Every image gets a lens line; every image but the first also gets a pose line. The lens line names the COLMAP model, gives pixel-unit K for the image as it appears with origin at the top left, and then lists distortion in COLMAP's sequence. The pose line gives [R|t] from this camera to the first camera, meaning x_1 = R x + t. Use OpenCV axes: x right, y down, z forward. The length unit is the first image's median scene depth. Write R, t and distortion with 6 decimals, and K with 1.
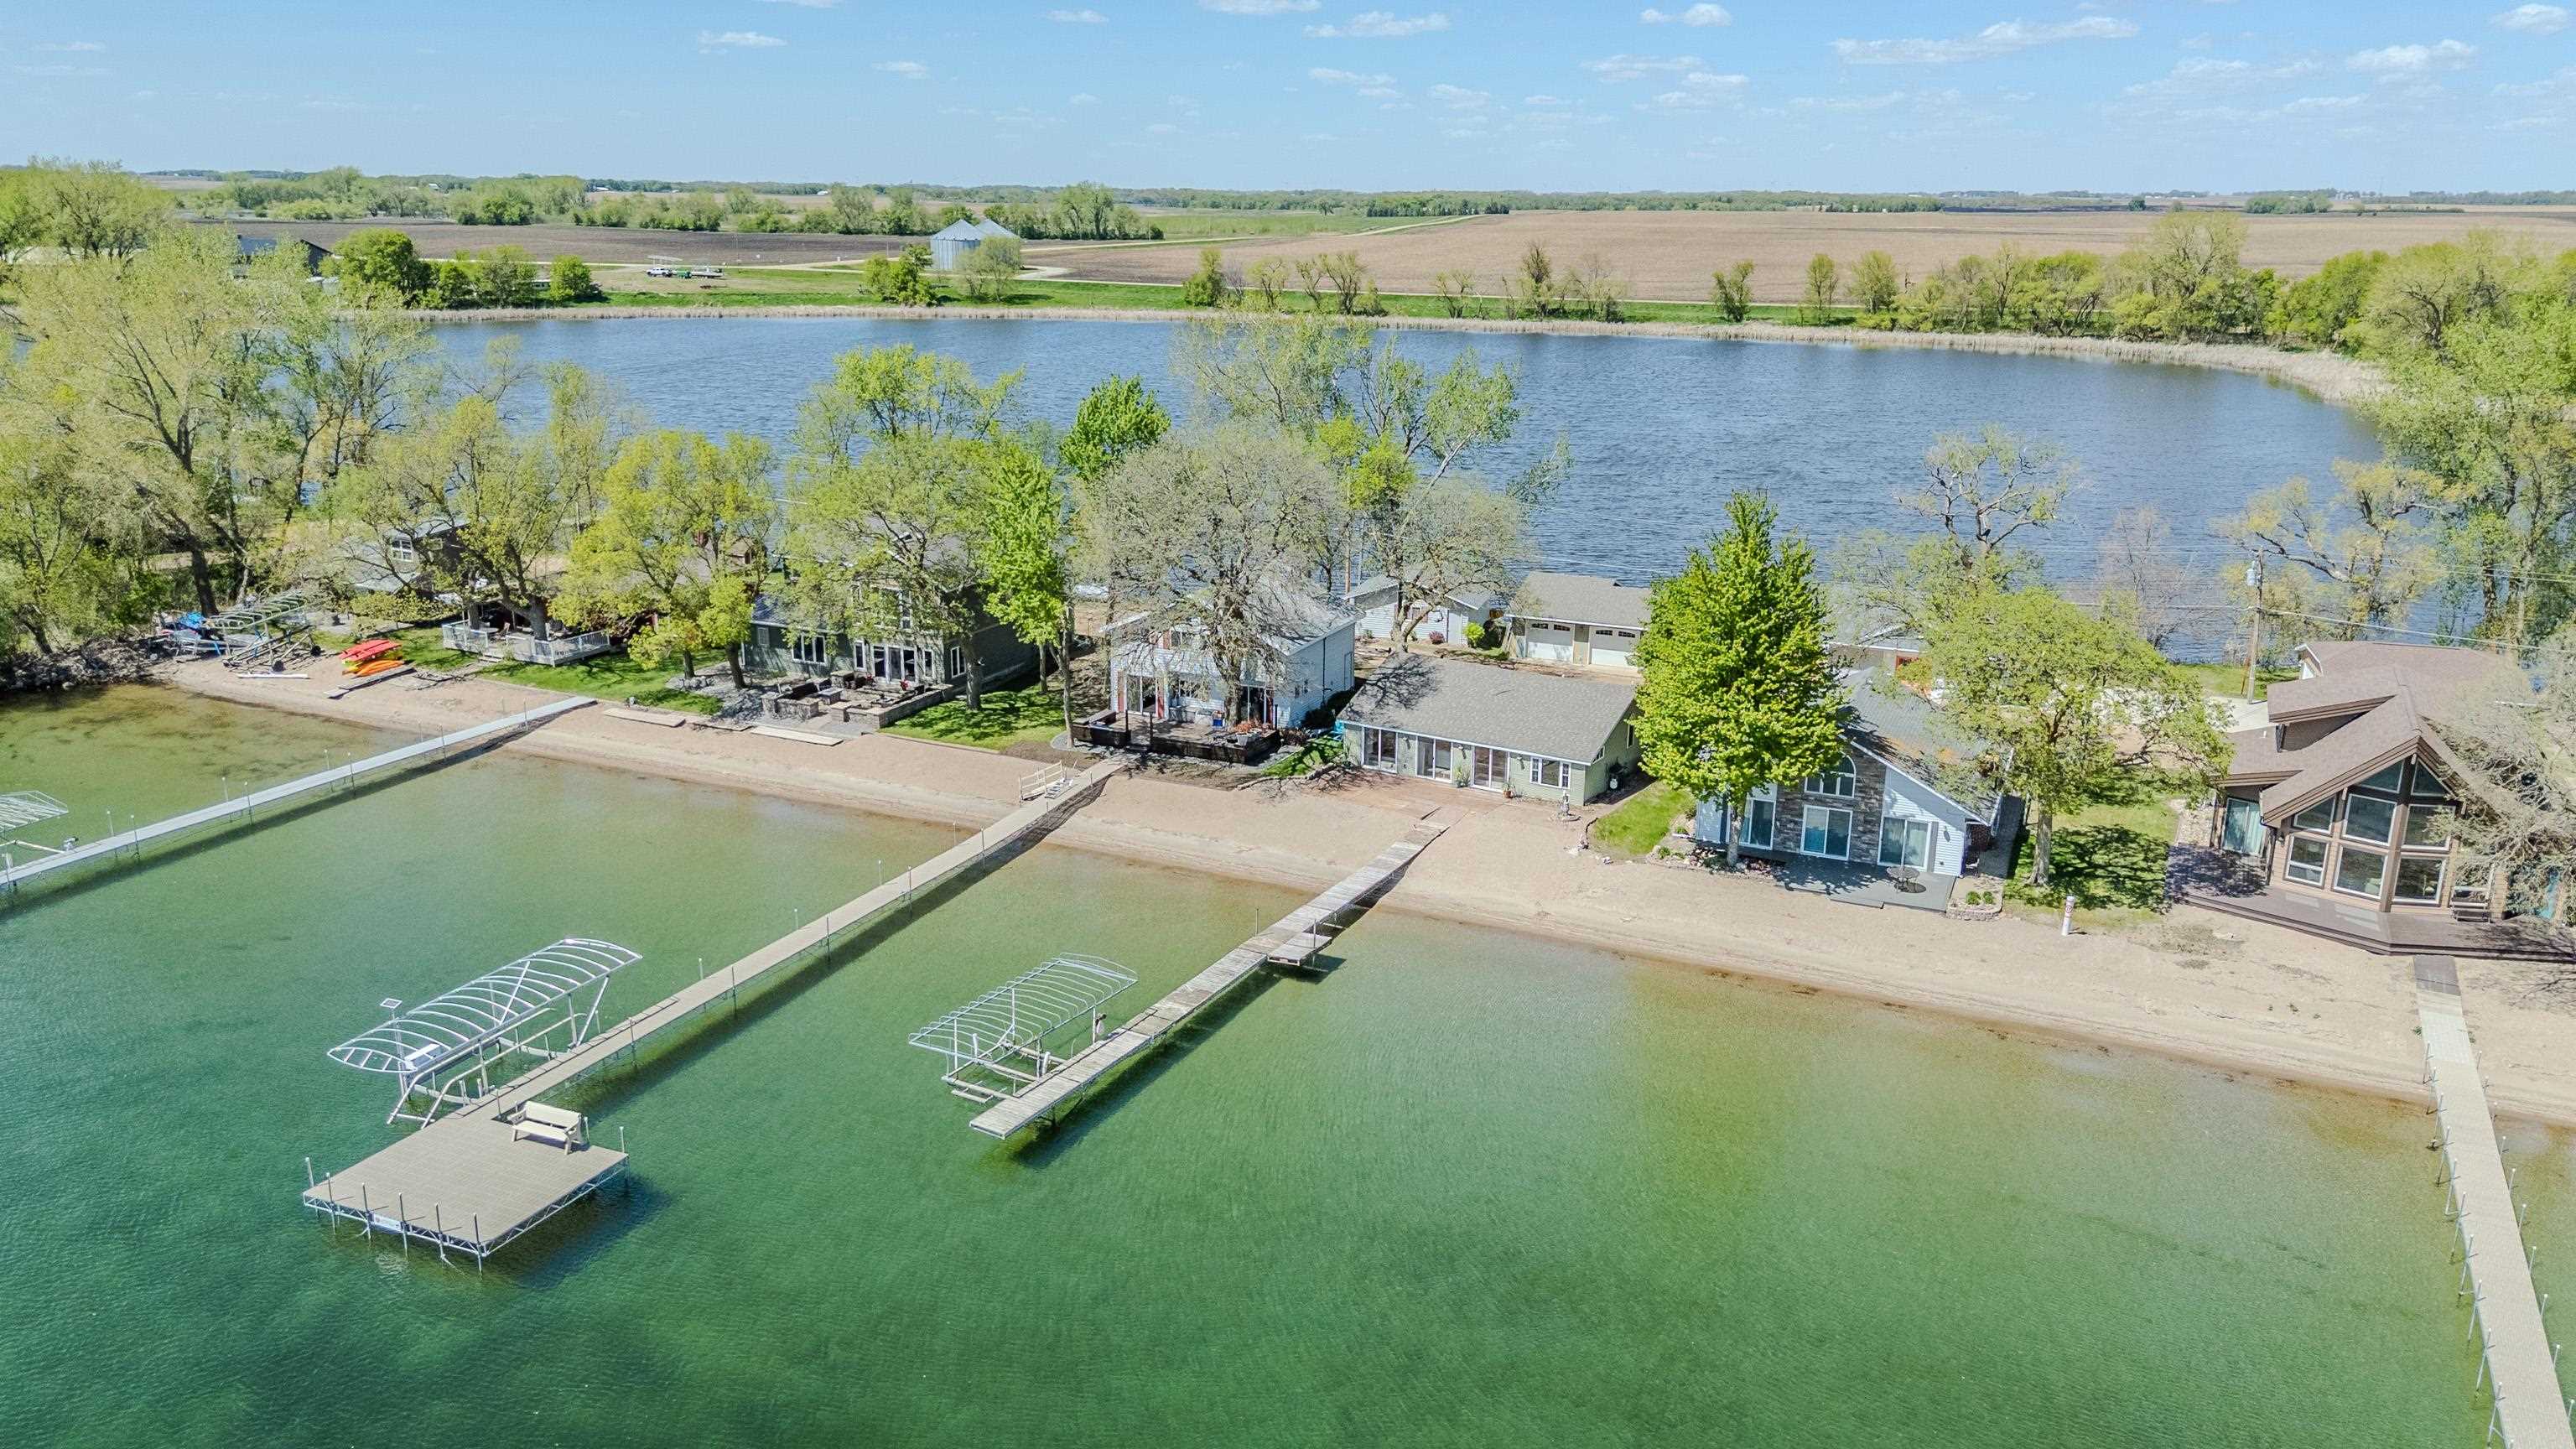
lens RADIAL K [[1889.7, 0, 1288.0], [0, 1889.7, 724.5], [0, 0, 1]] dist [0.088492, -0.099178]
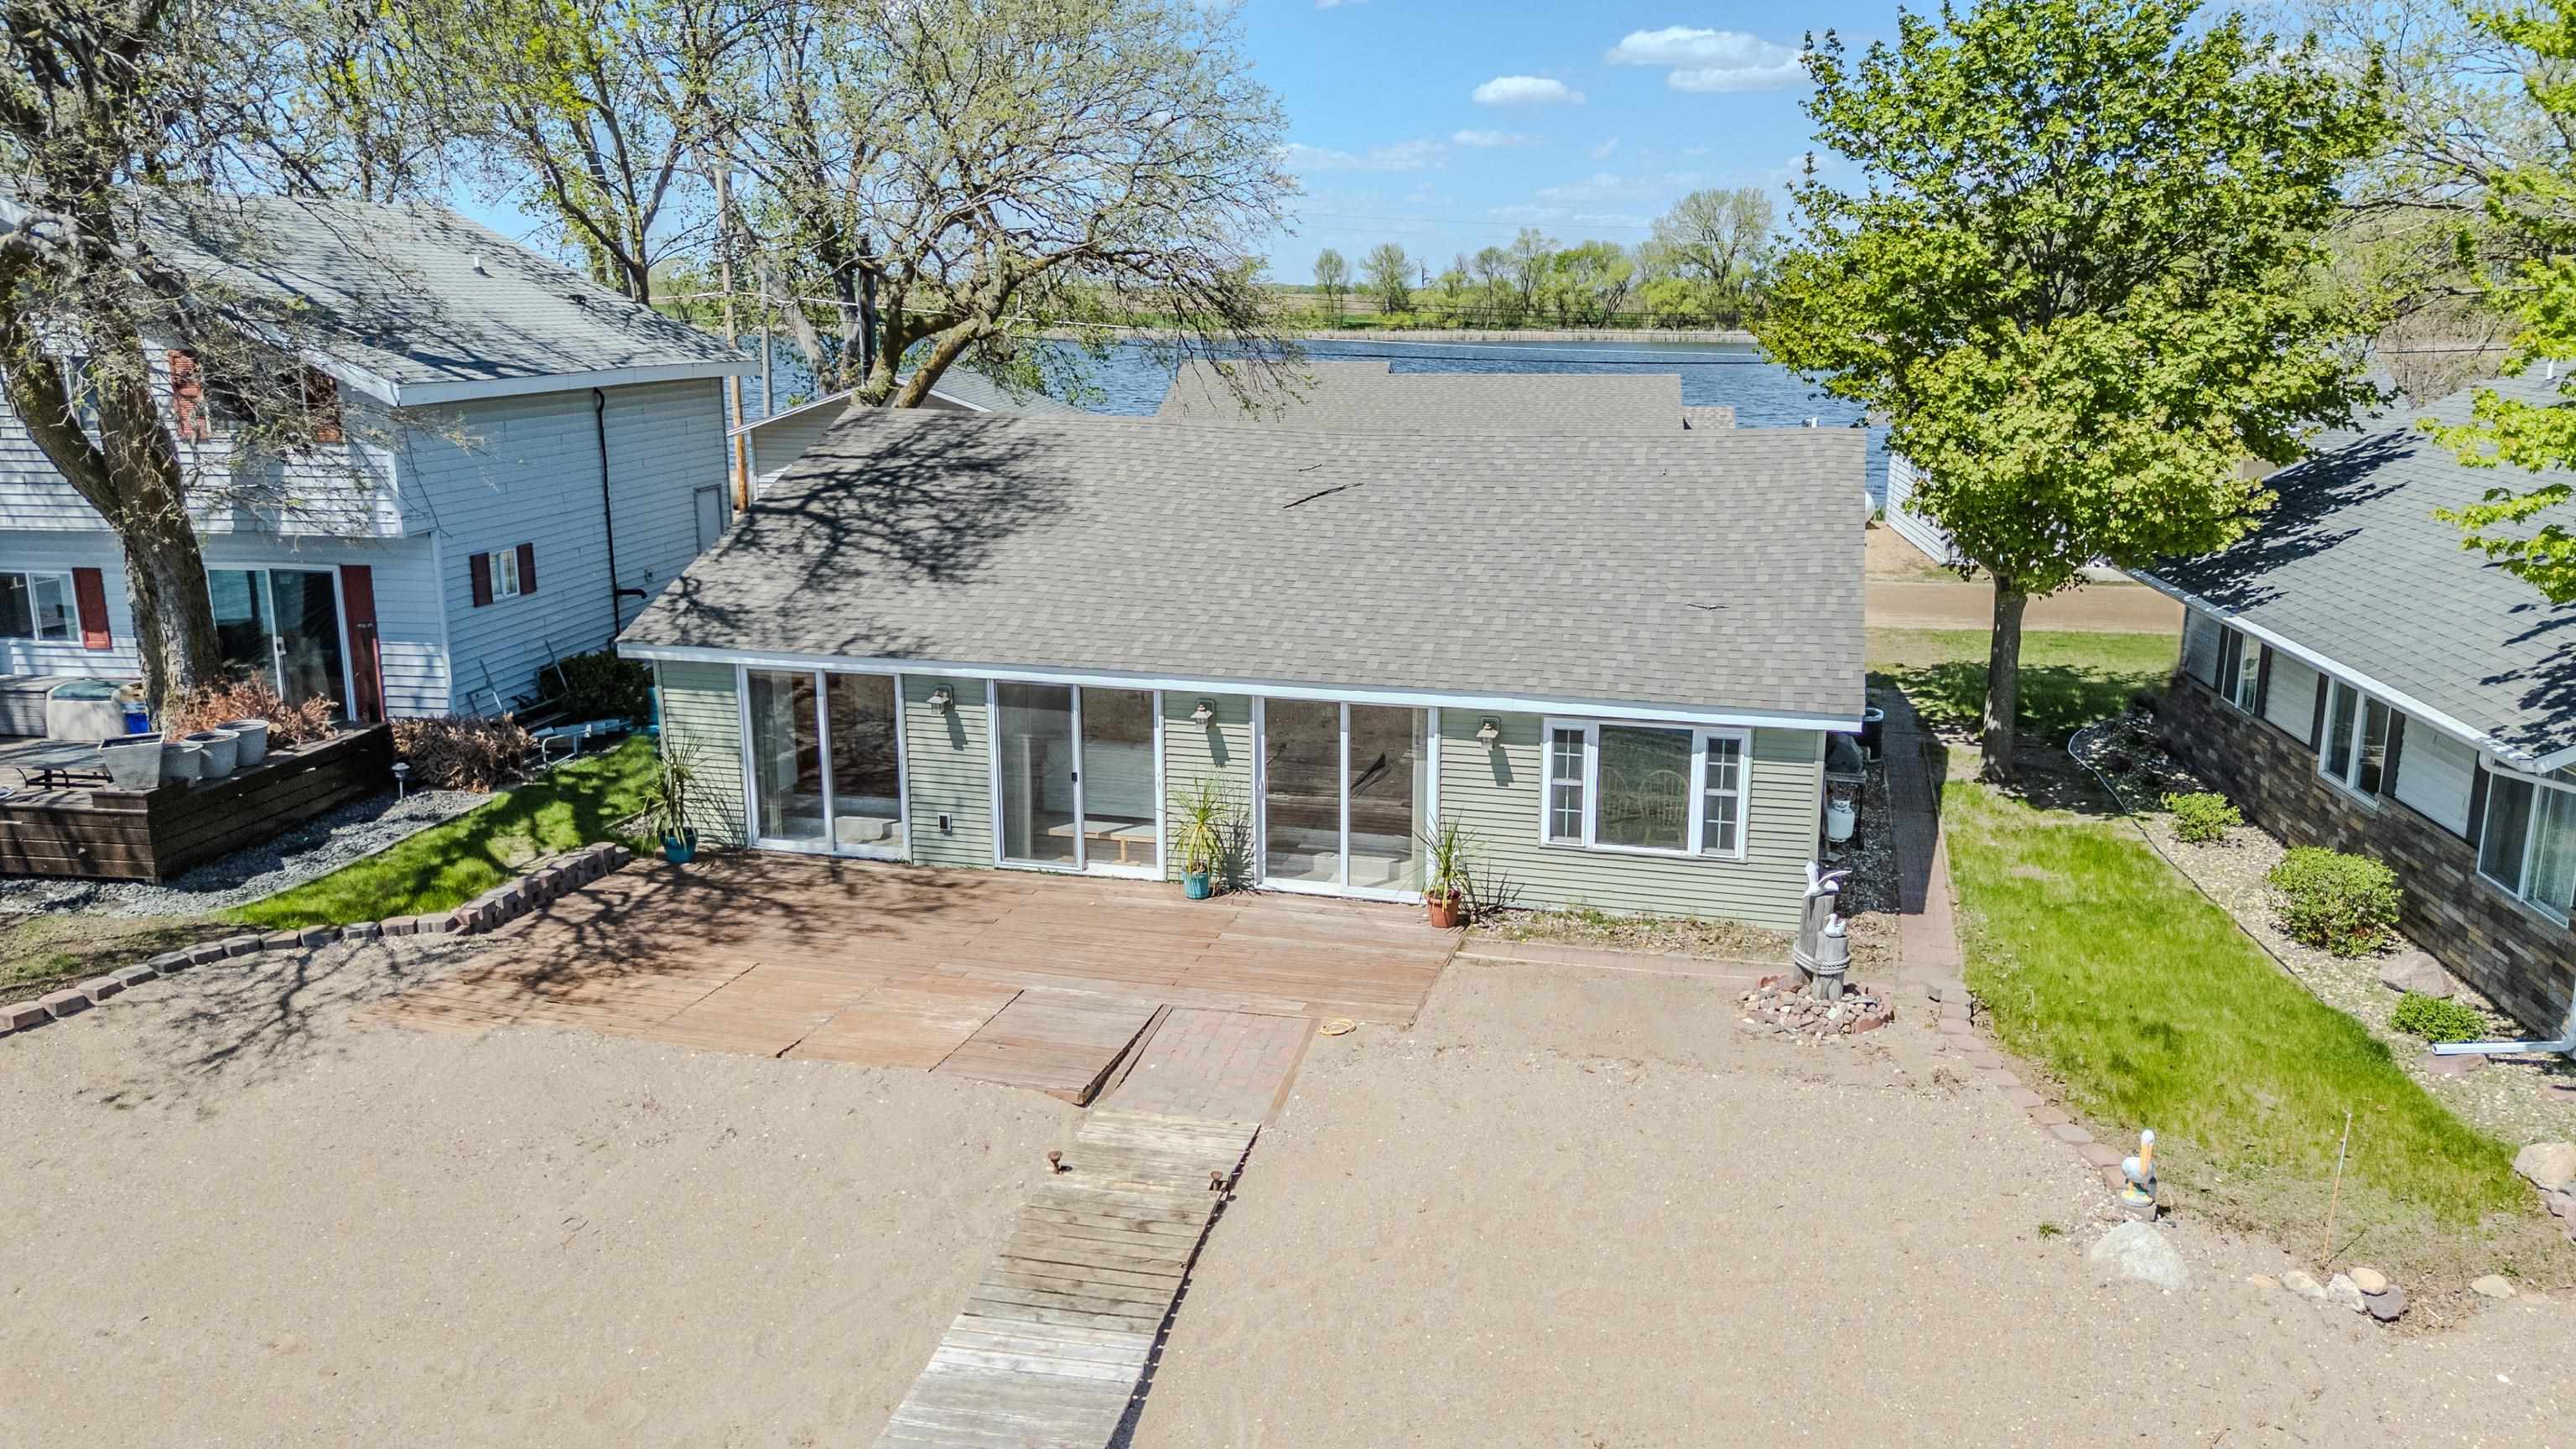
lens RADIAL K [[1889.7, 0, 1288.0], [0, 1889.7, 724.5], [0, 0, 1]] dist [0.088492, -0.099178]
pose [[0.960732, -0.070011, 0.268500, 0.041143], [0.083245, 0.995796, -0.038214, 0.022064], [-0.264696, 0.059065, 0.962521, 0.767102]]
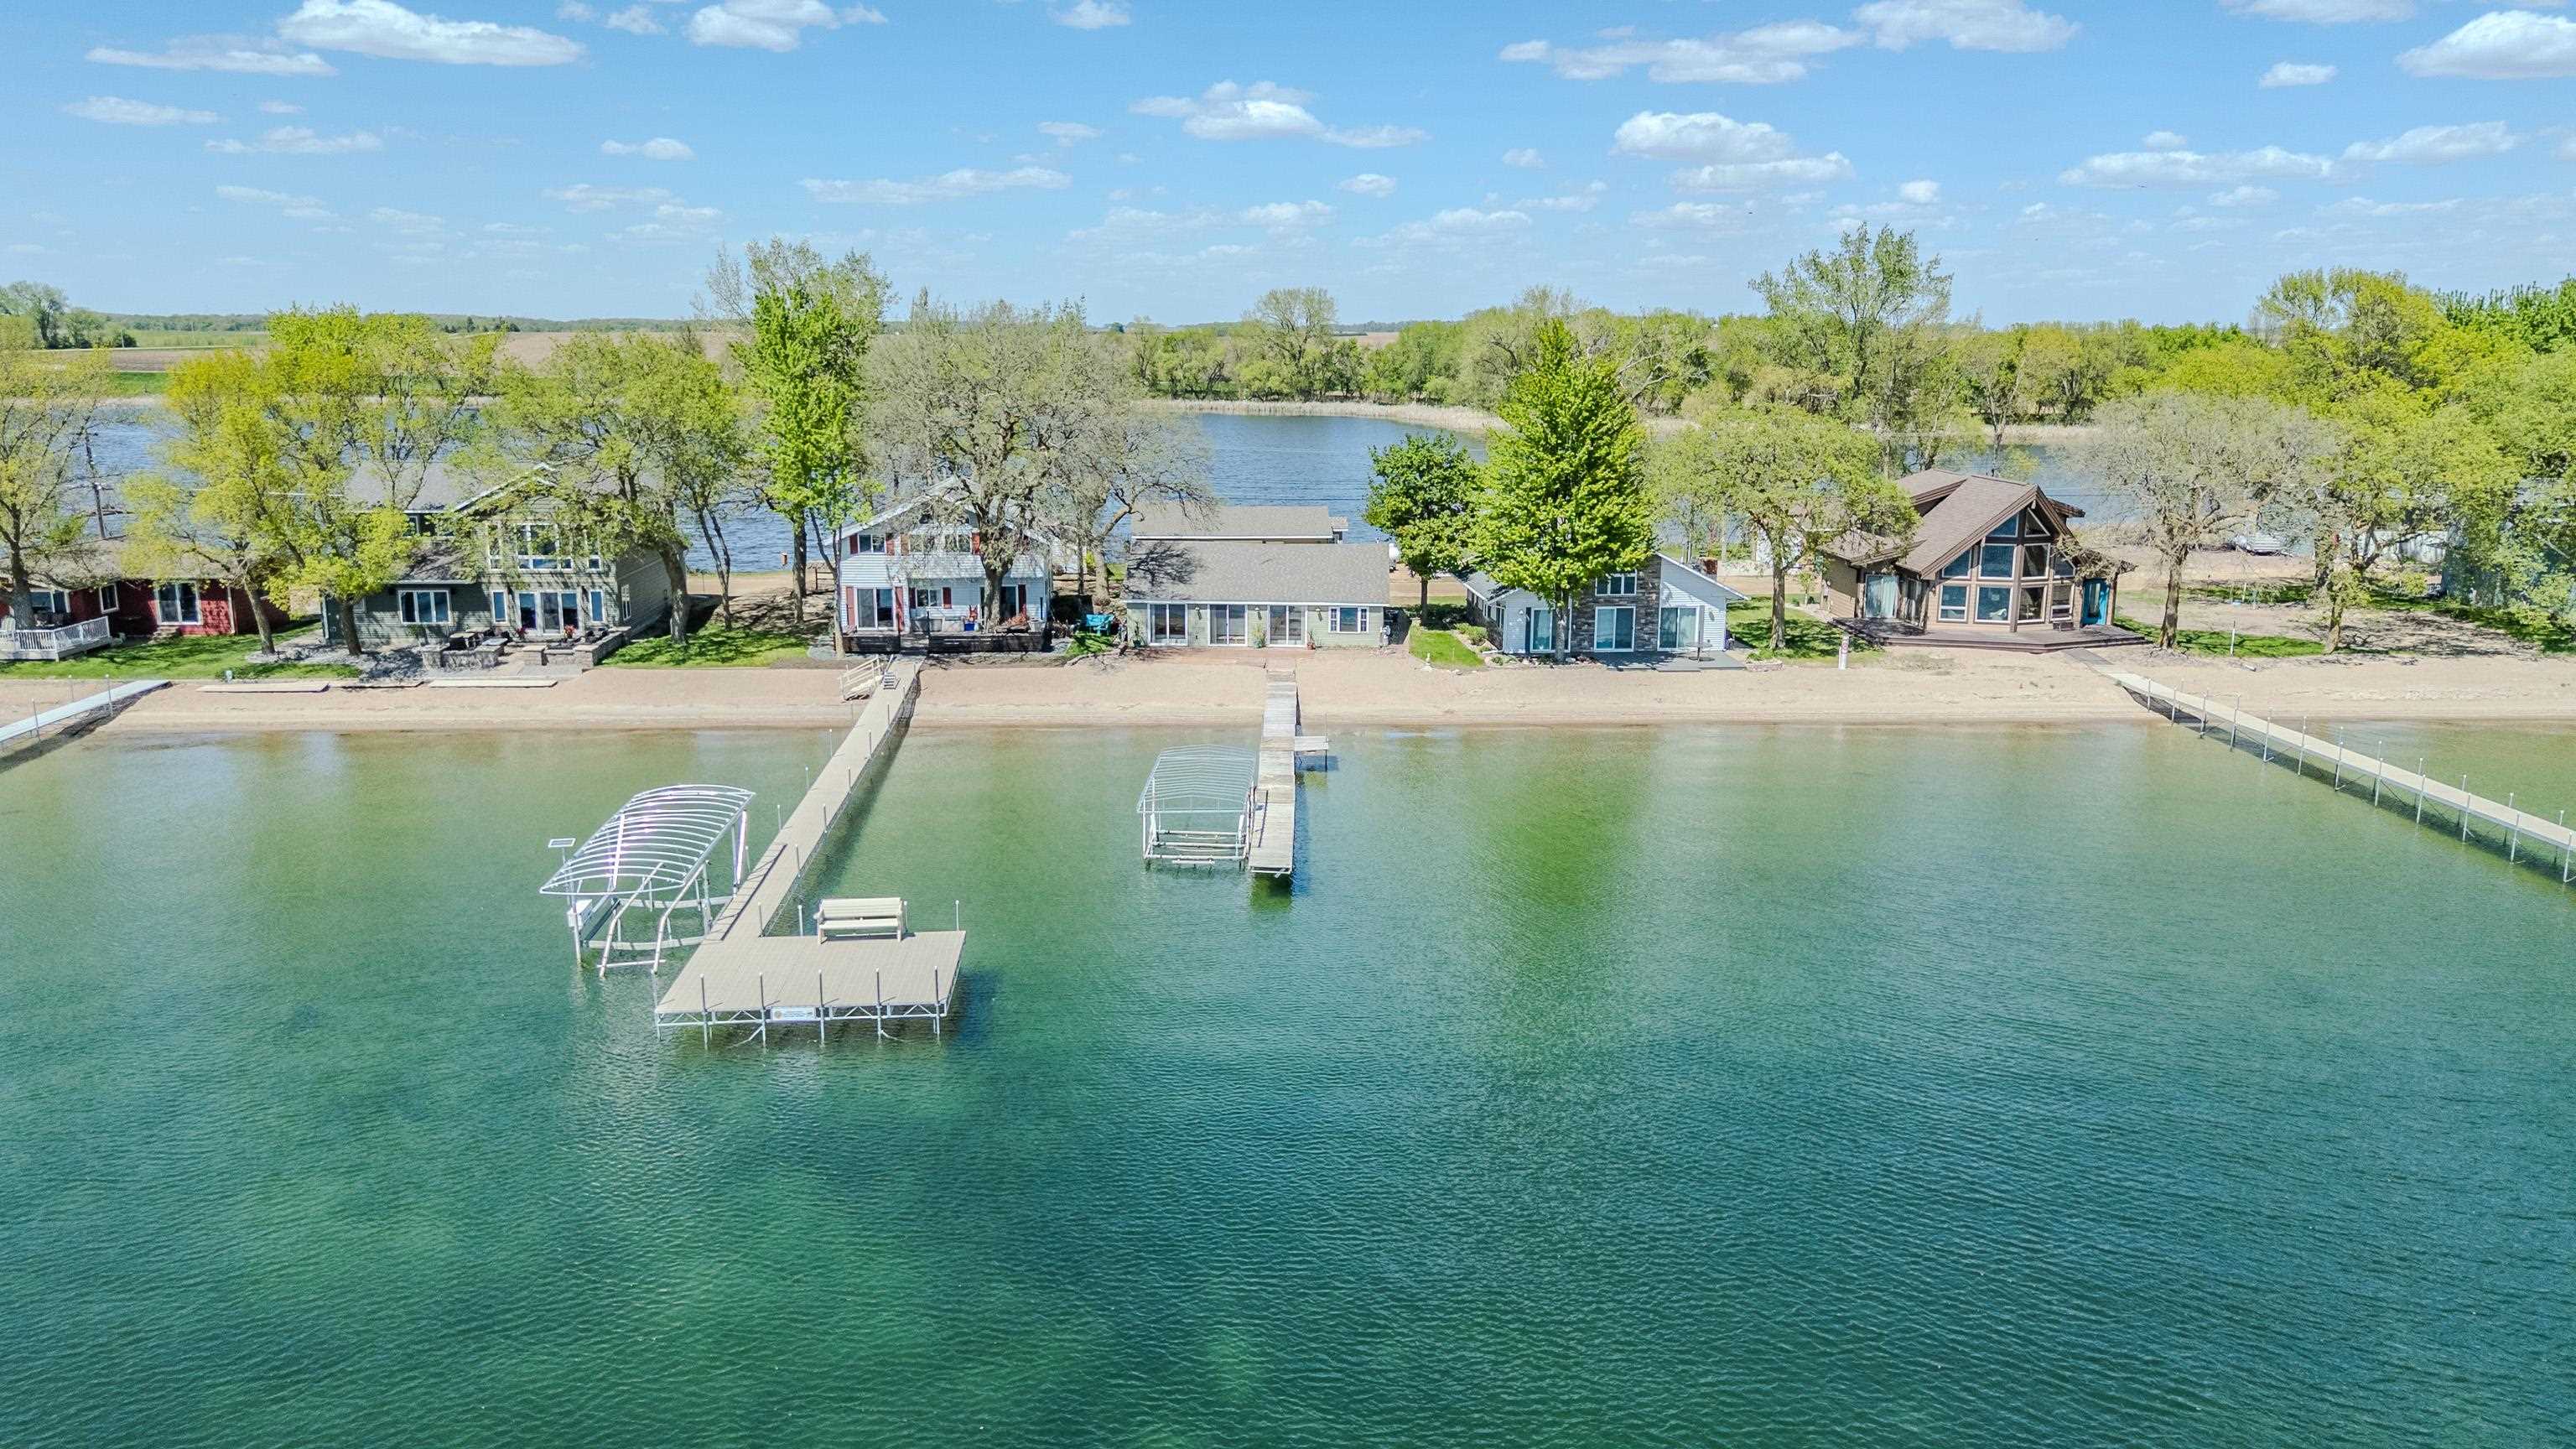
lens RADIAL K [[1889.7, 0, 1288.0], [0, 1889.7, 724.5], [0, 0, 1]] dist [0.088492, -0.099178]
pose [[0.876101, -0.105892, 0.470355, -0.378838], [0.136041, 0.990235, -0.030461, 0.106588], [-0.462536, 0.090674, 0.881951, 0.080071]]
